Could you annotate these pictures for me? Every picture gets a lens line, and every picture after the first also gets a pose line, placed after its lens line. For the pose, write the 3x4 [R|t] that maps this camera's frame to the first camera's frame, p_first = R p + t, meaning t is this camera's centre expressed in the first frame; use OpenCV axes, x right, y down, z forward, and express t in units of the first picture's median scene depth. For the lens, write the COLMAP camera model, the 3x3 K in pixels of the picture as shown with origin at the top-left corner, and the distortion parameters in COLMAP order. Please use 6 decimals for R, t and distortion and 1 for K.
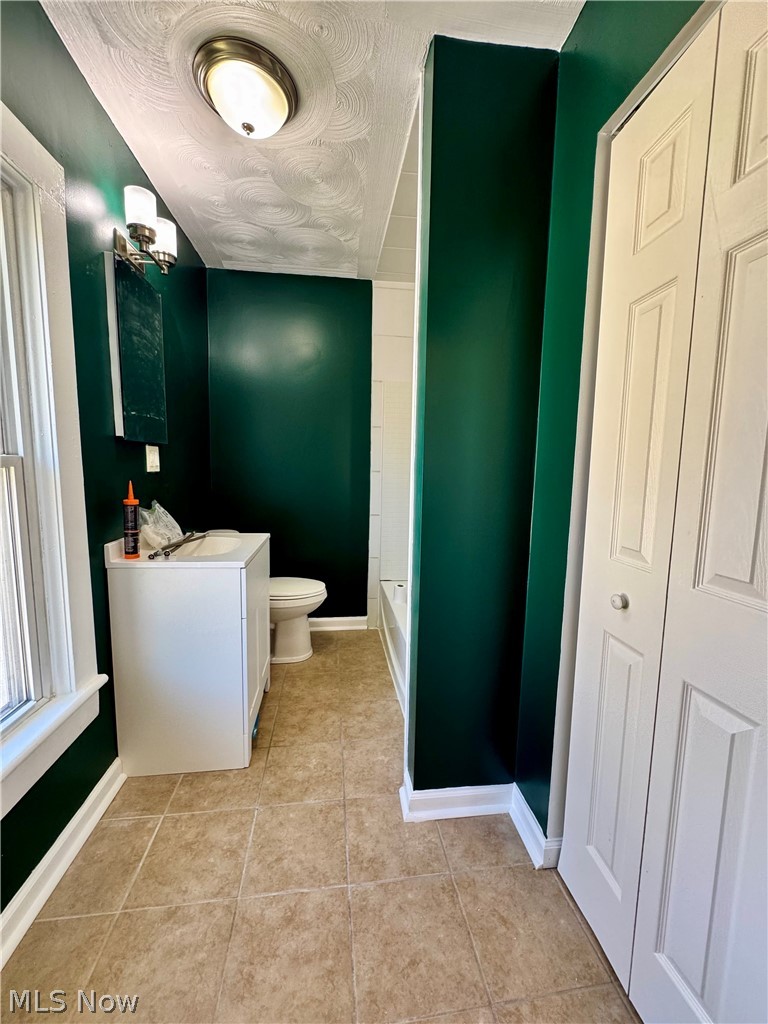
lens RADIAL K [[412.8, 0, 383.0], [0, 412.8, 513.4], [0, 0, 1]] dist [-0.003601, -0.000586]
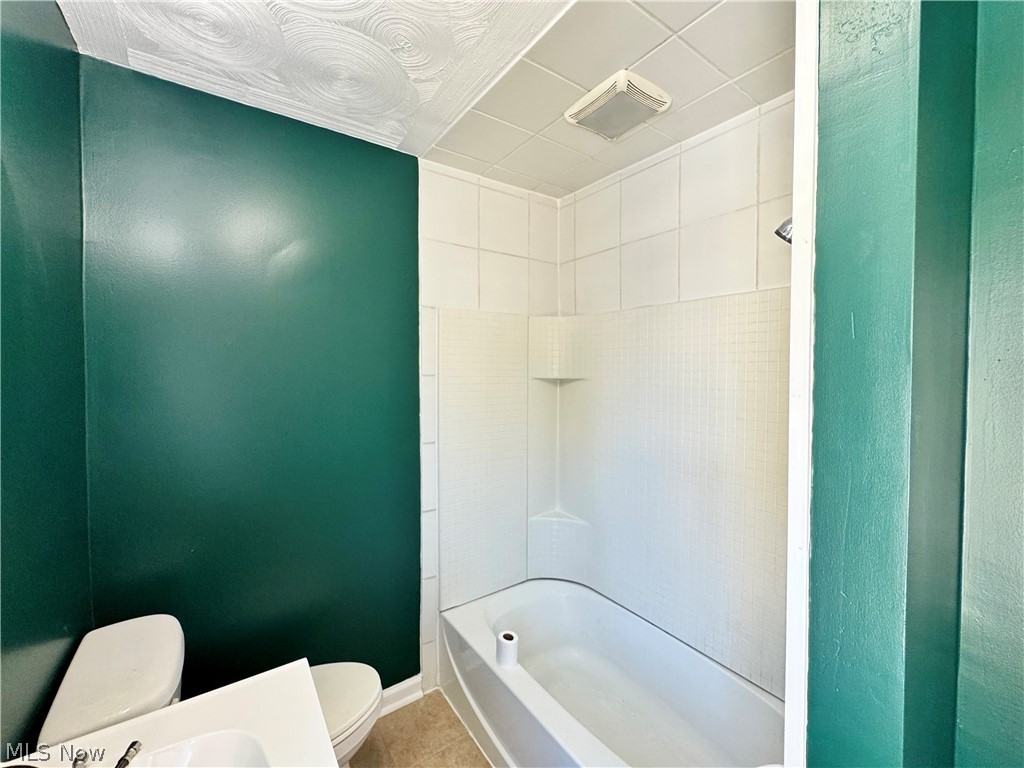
lens RADIAL K [[412.8, 0, 511.9], [0, 412.8, 379.5], [0, 0, 1]] dist [-0.003601, -0.000586]
pose [[0.887947, -0.027244, 0.459138, -0.223259], [0.063064, 0.996028, -0.062861, -0.171839], [-0.455602, 0.084773, 0.886138, 0.405150]]
